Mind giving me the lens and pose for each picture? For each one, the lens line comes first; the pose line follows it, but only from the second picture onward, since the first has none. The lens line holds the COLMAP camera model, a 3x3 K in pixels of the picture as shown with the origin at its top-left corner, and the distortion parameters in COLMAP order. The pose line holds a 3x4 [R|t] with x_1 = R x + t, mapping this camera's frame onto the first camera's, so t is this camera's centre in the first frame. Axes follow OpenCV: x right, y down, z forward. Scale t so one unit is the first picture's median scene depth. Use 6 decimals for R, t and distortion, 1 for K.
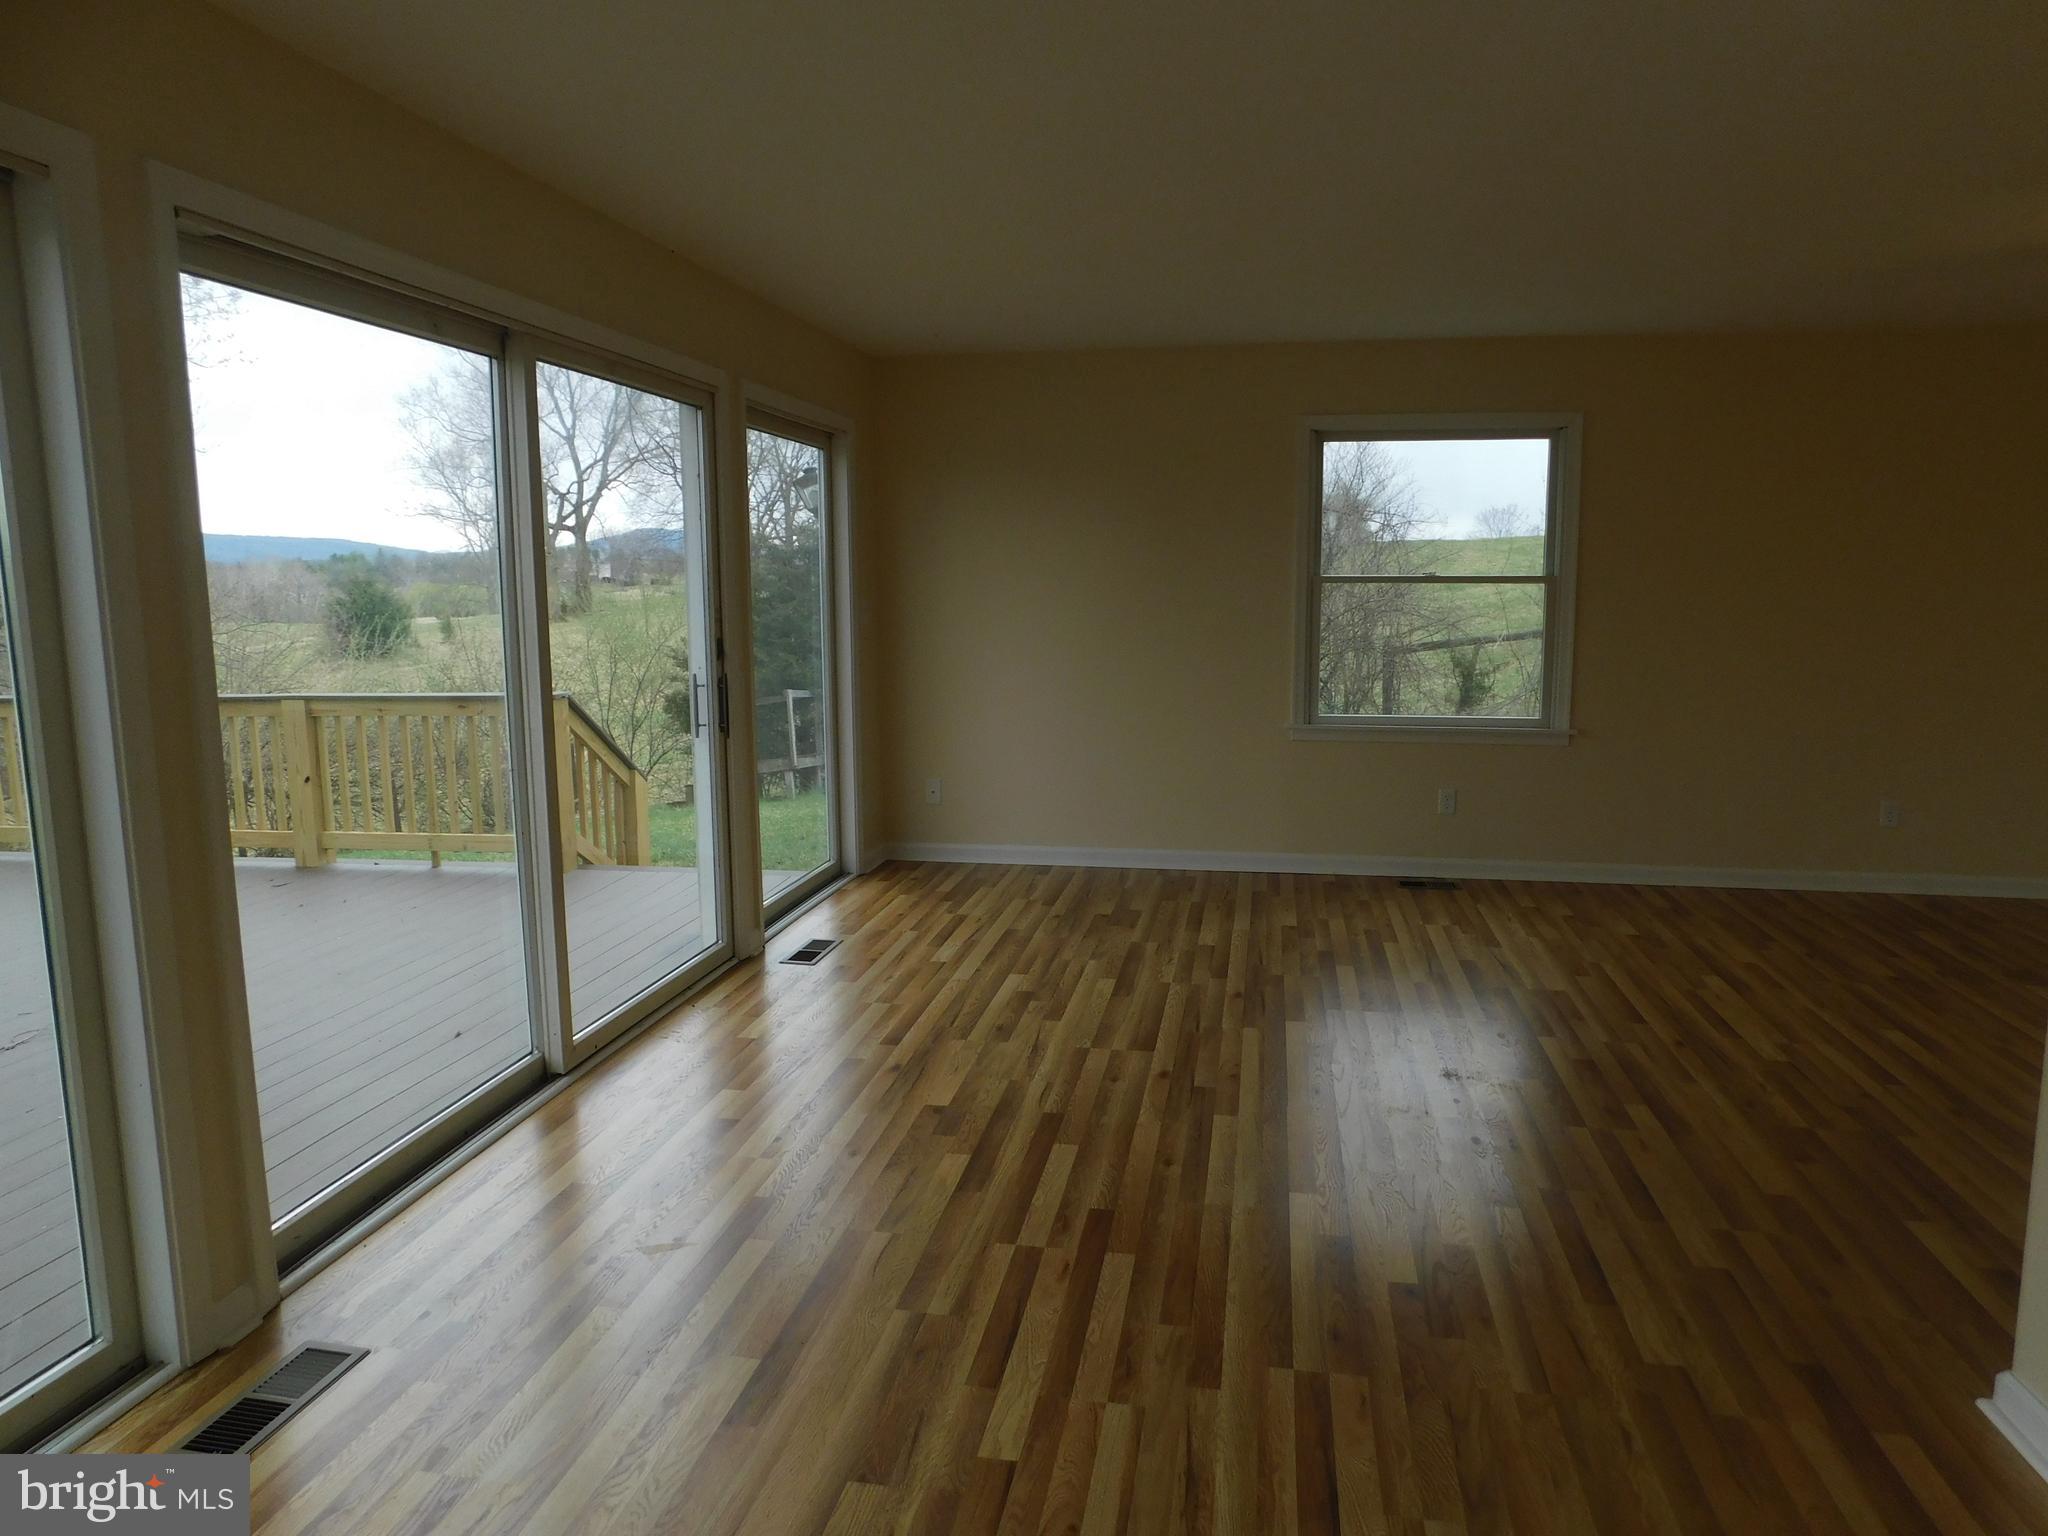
lens RADIAL K [[1359.3, 0, 1017.5], [0, 1359.3, 764.1], [0, 0, 1]] dist [-0.054028, 0.035643]
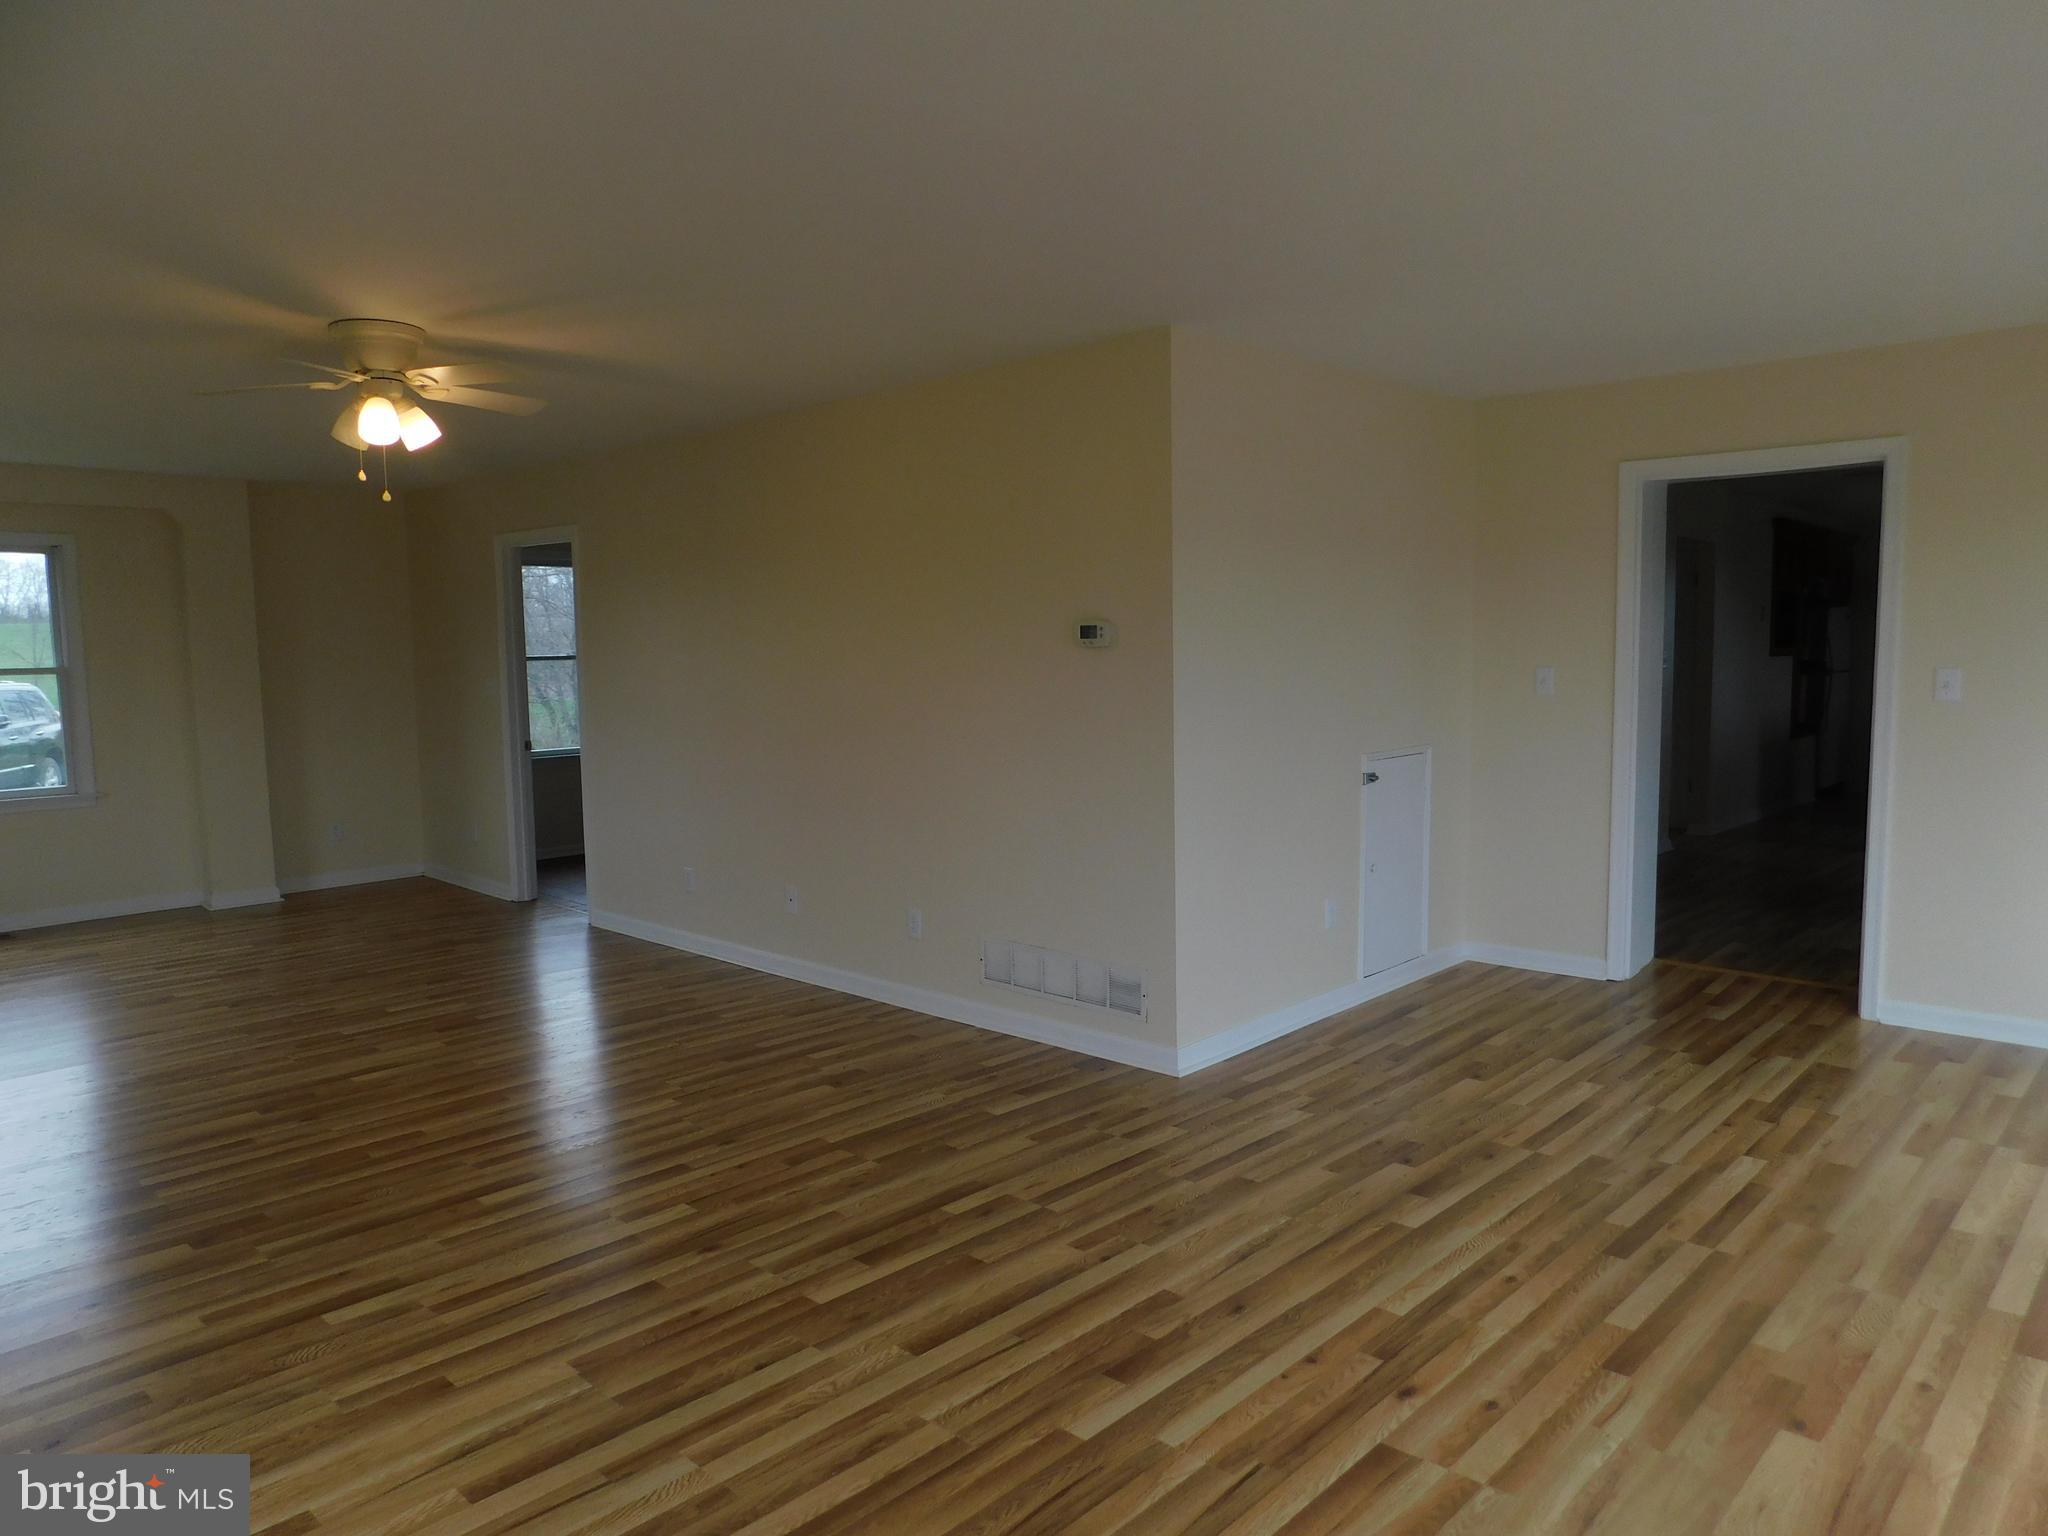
lens RADIAL K [[1359.3, 0, 1024.4], [0, 1359.3, 770.3], [0, 0, 1]] dist [-0.054028, 0.035643]
pose [[-0.839176, -0.031639, 0.542939, -0.093223], [0.091451, 0.975883, 0.198217, -0.247056], [-0.536116, 0.215991, -0.816044, 1.816632]]
